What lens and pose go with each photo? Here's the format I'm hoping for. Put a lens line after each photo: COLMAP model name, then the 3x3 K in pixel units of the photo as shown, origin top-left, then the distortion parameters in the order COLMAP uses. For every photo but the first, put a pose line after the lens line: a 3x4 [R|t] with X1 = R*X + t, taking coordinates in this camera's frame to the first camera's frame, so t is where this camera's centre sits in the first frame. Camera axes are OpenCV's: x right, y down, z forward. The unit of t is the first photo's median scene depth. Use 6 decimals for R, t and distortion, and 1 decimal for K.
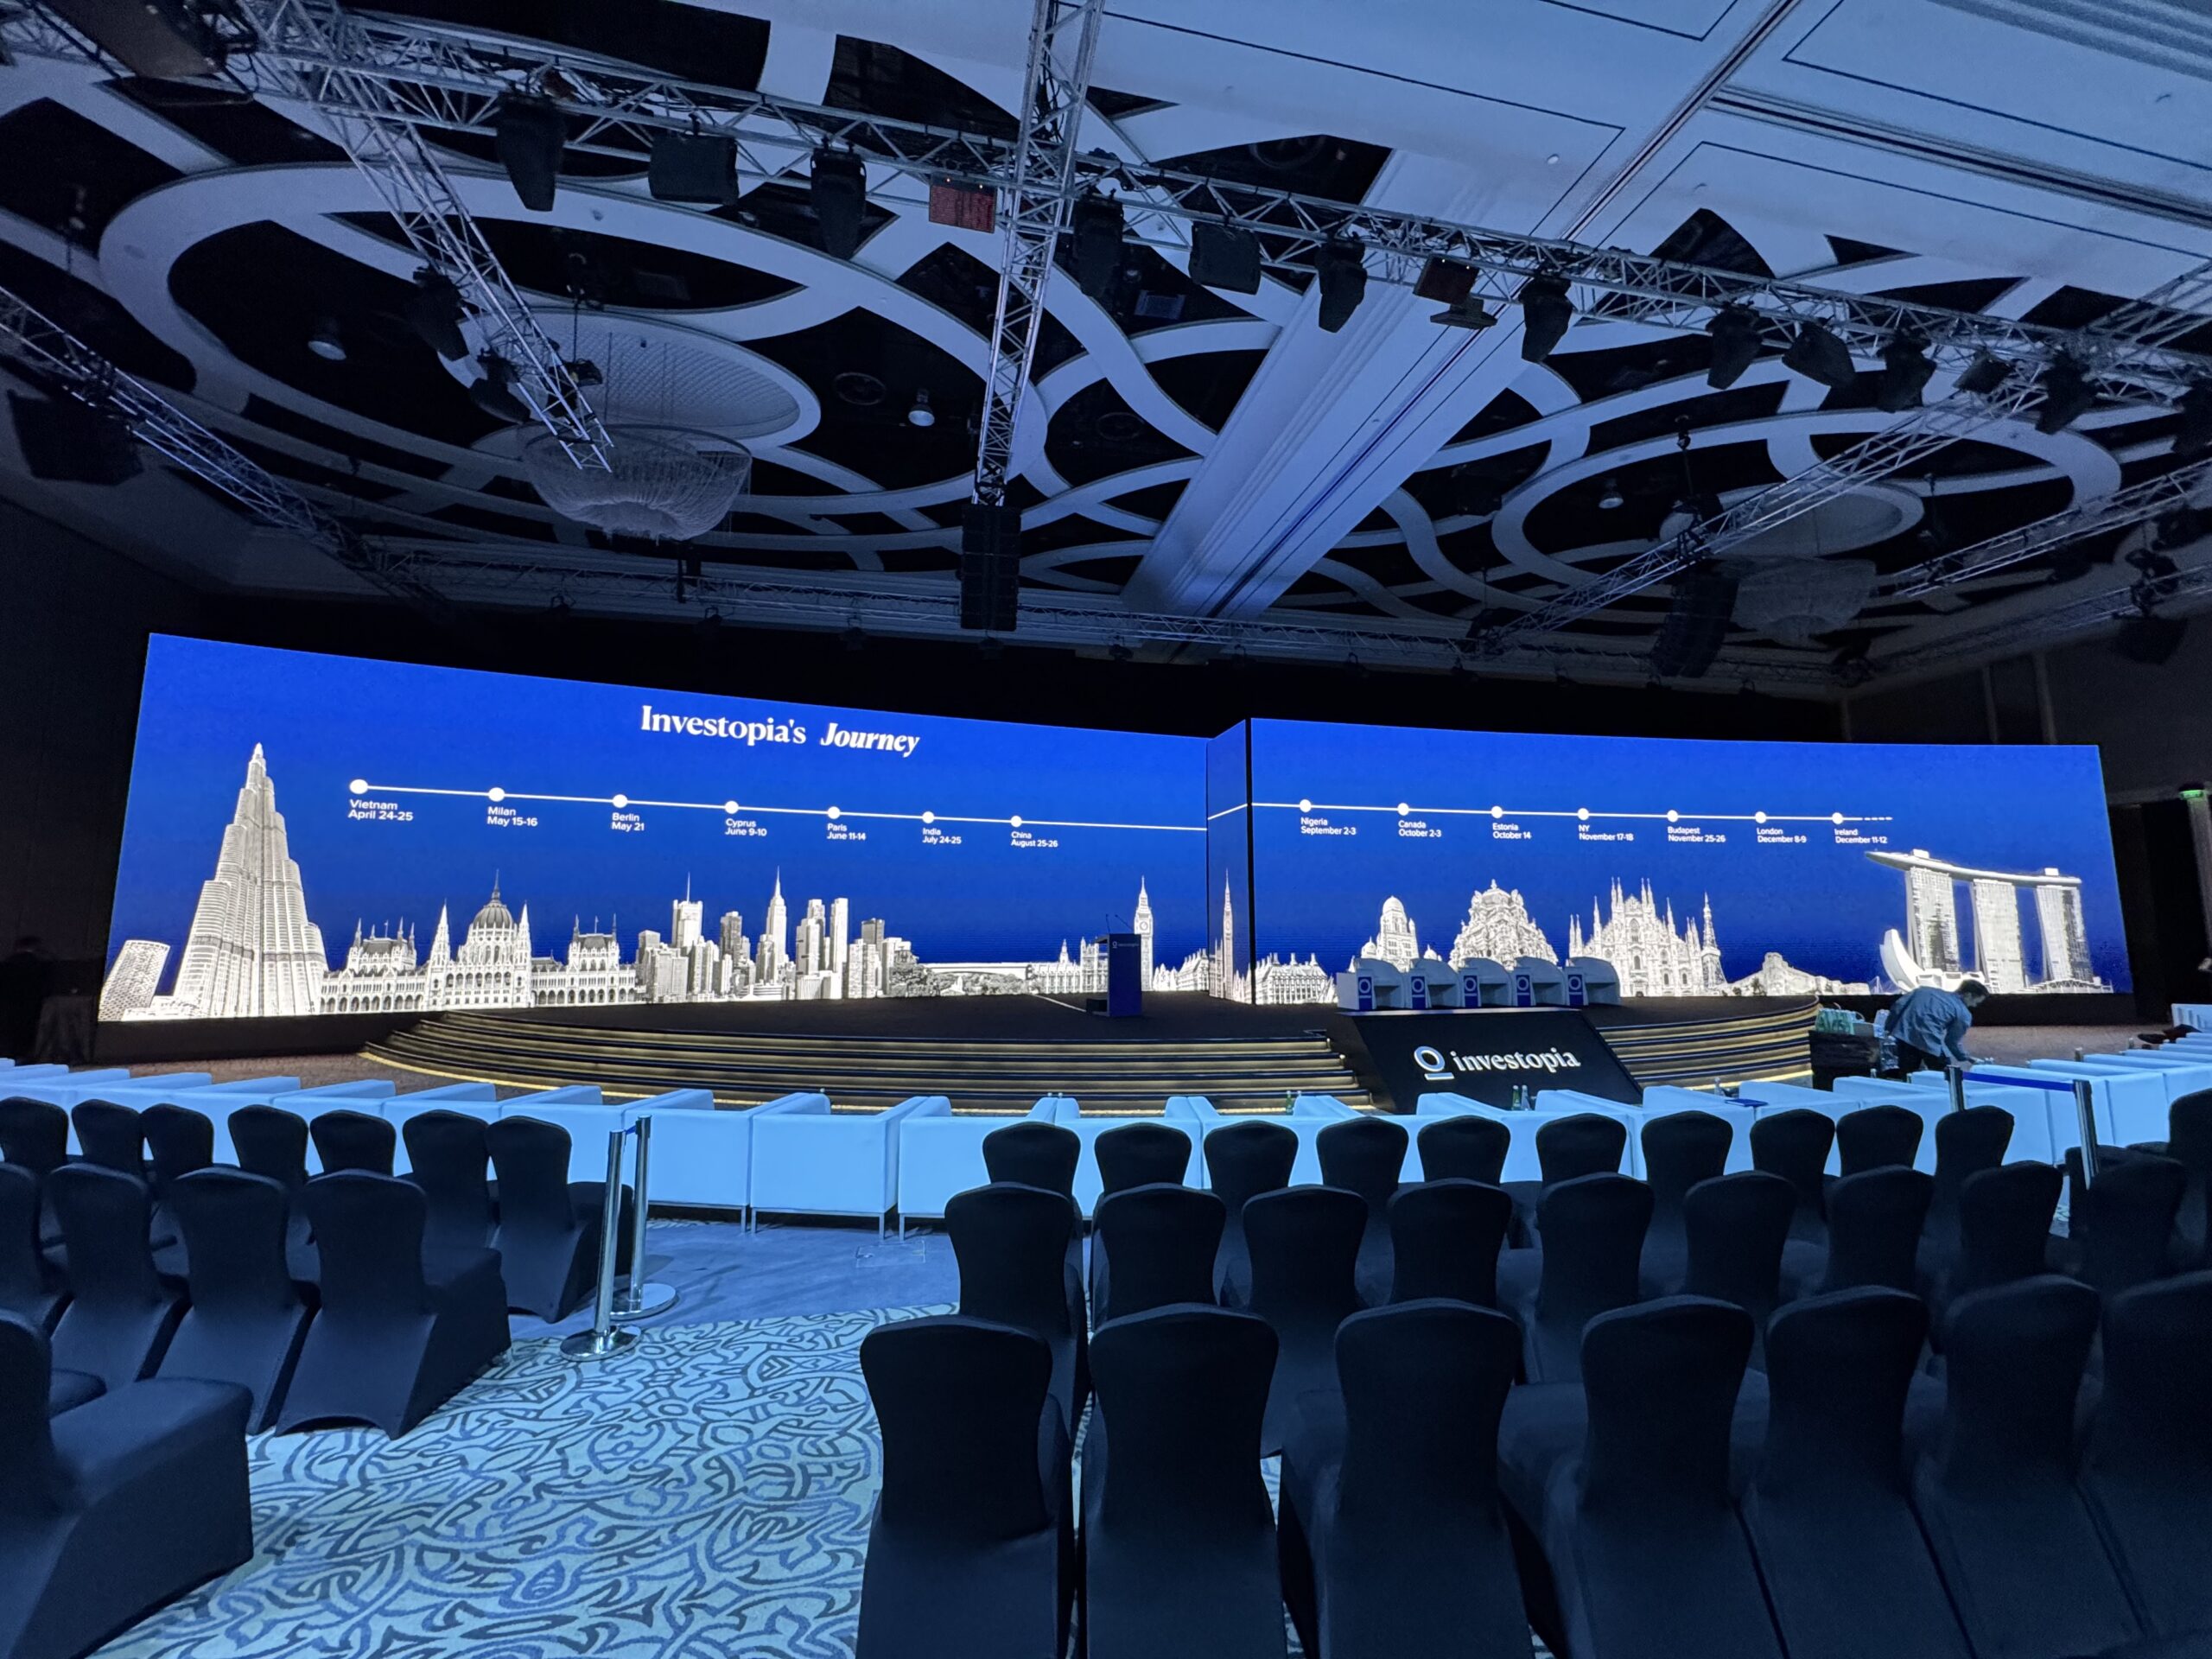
lens RADIAL K [[888.8, 0, 1104.2], [0, 888.8, 829.9], [0, 0, 1]] dist [-0.003615, -0.000040]
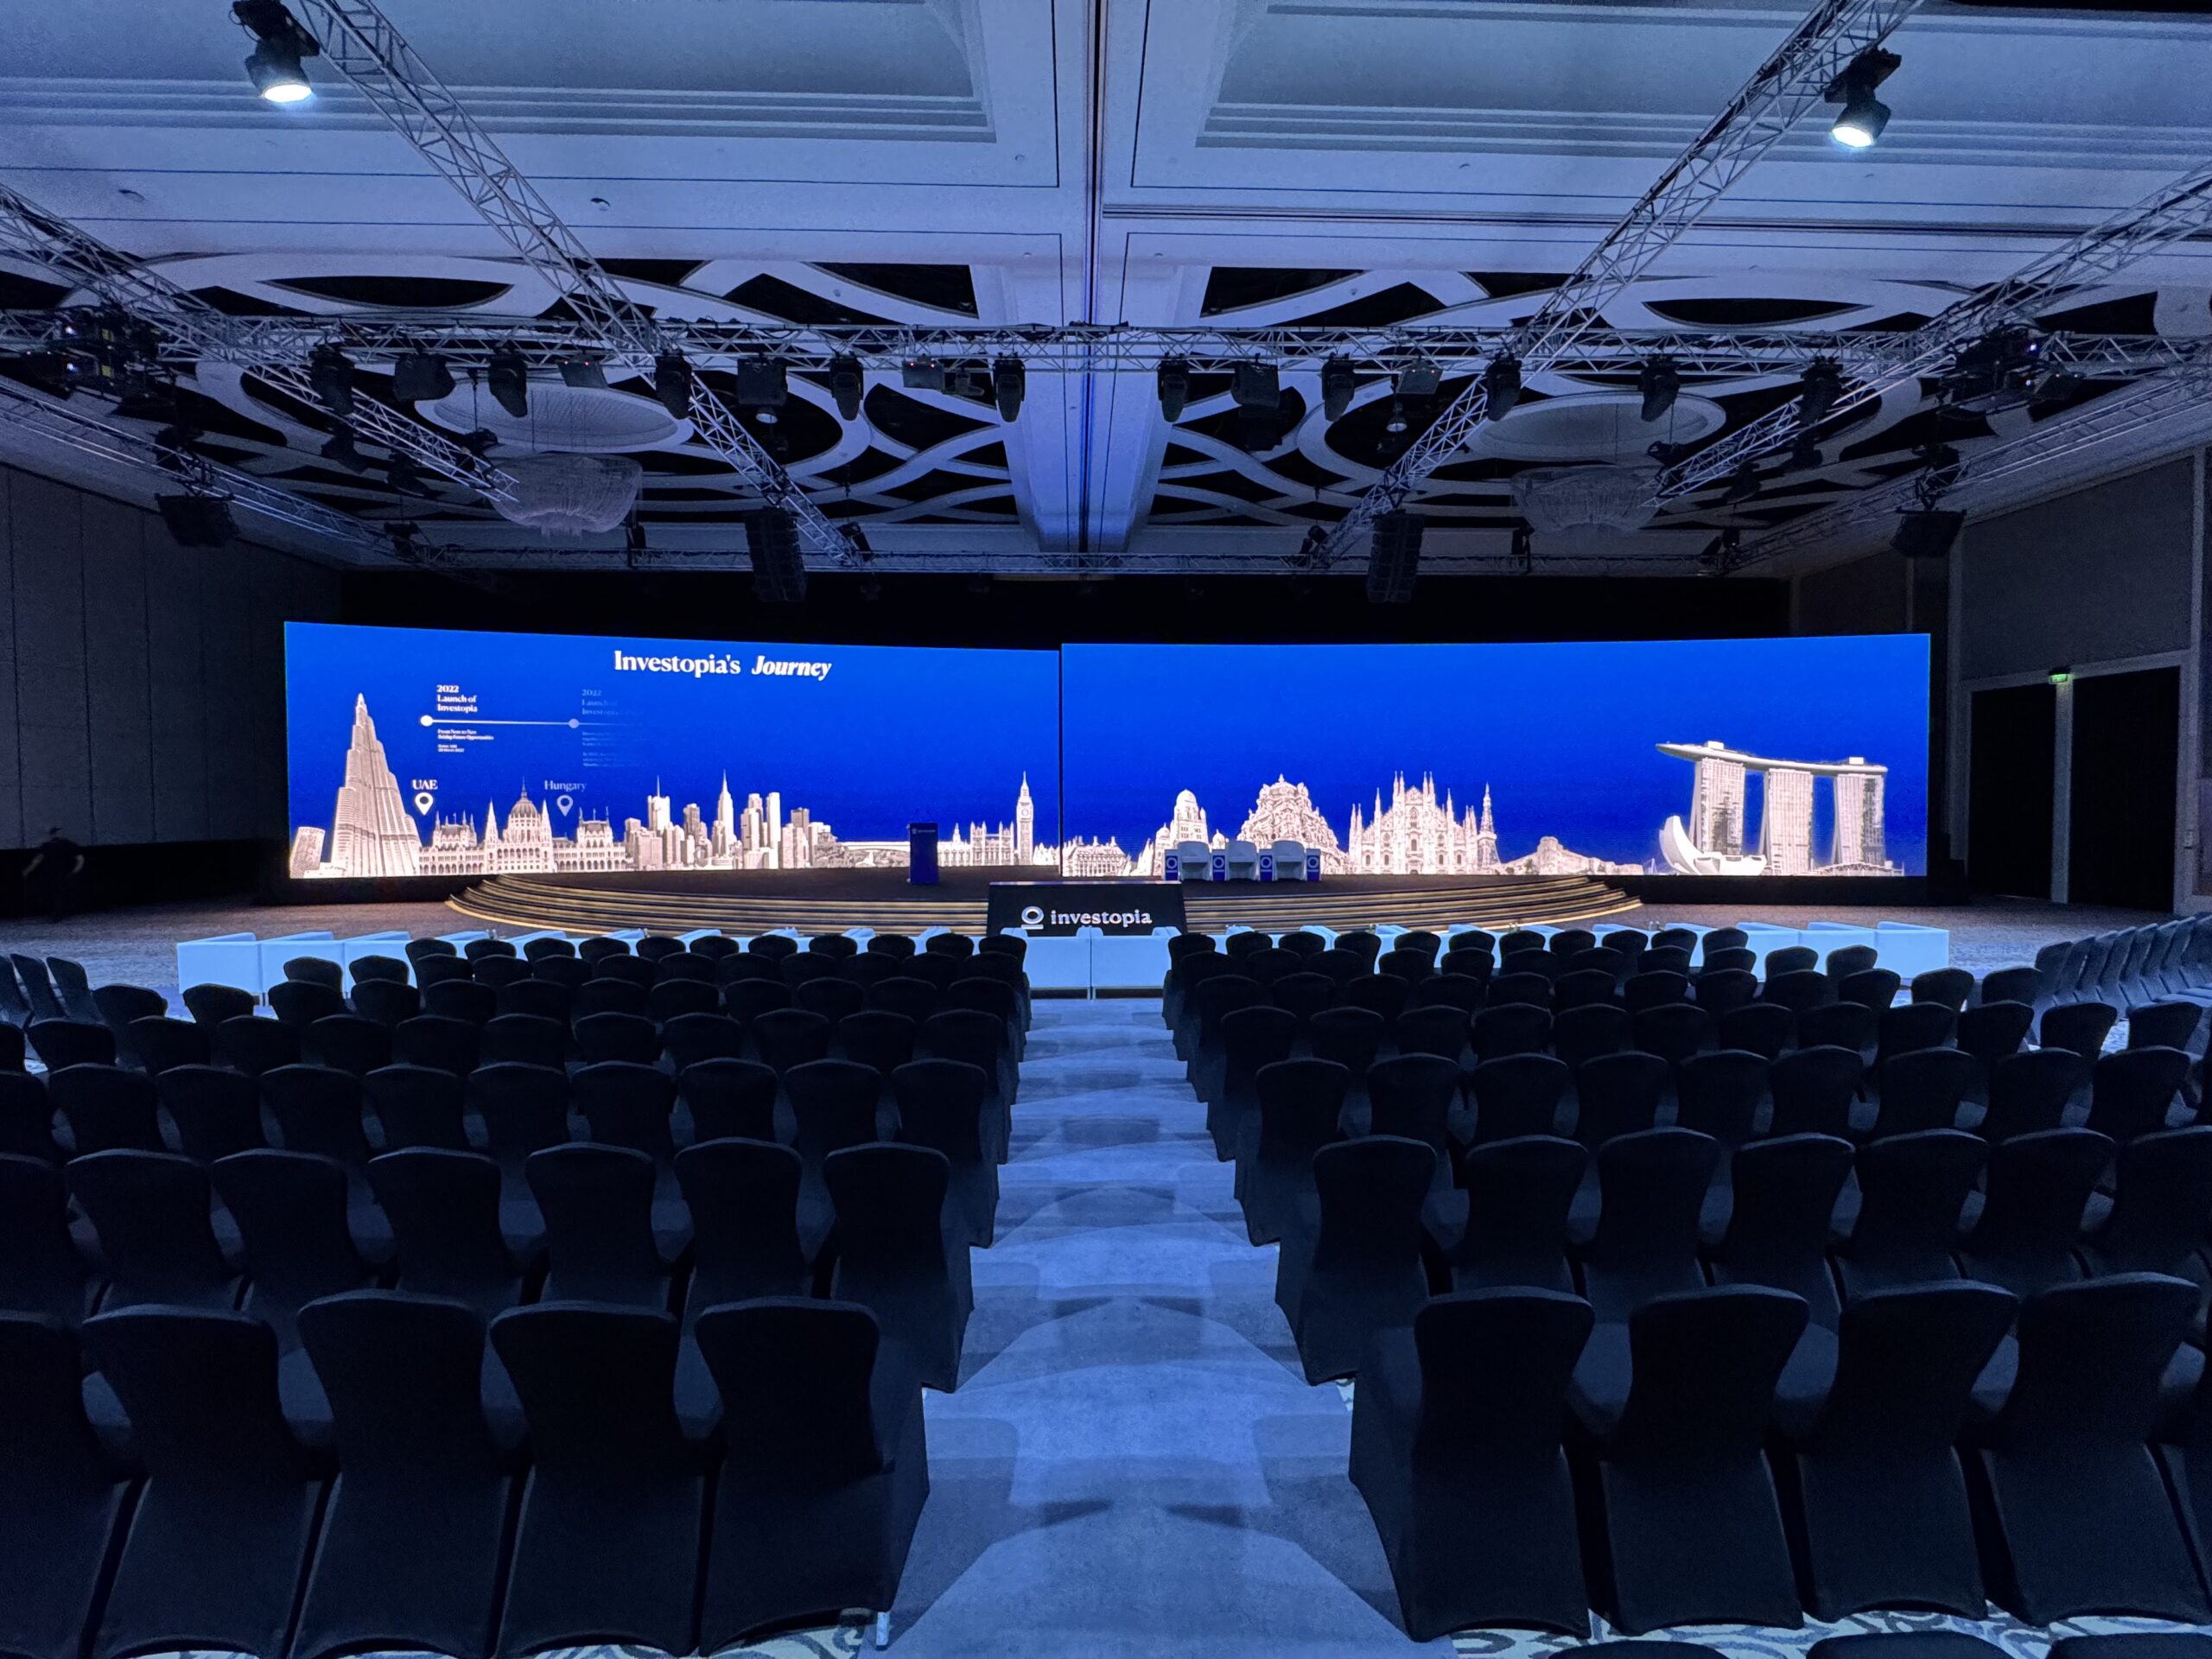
lens RADIAL K [[888.8, 0, 1105.9], [0, 888.8, 830.4], [0, 0, 1]] dist [-0.003615, -0.000040]
pose [[0.983851, 0.002661, -0.178967, 0.419499], [0.023090, 0.989647, 0.141653, -0.042232], [0.177492, -0.143498, 0.973604, -0.193743]]
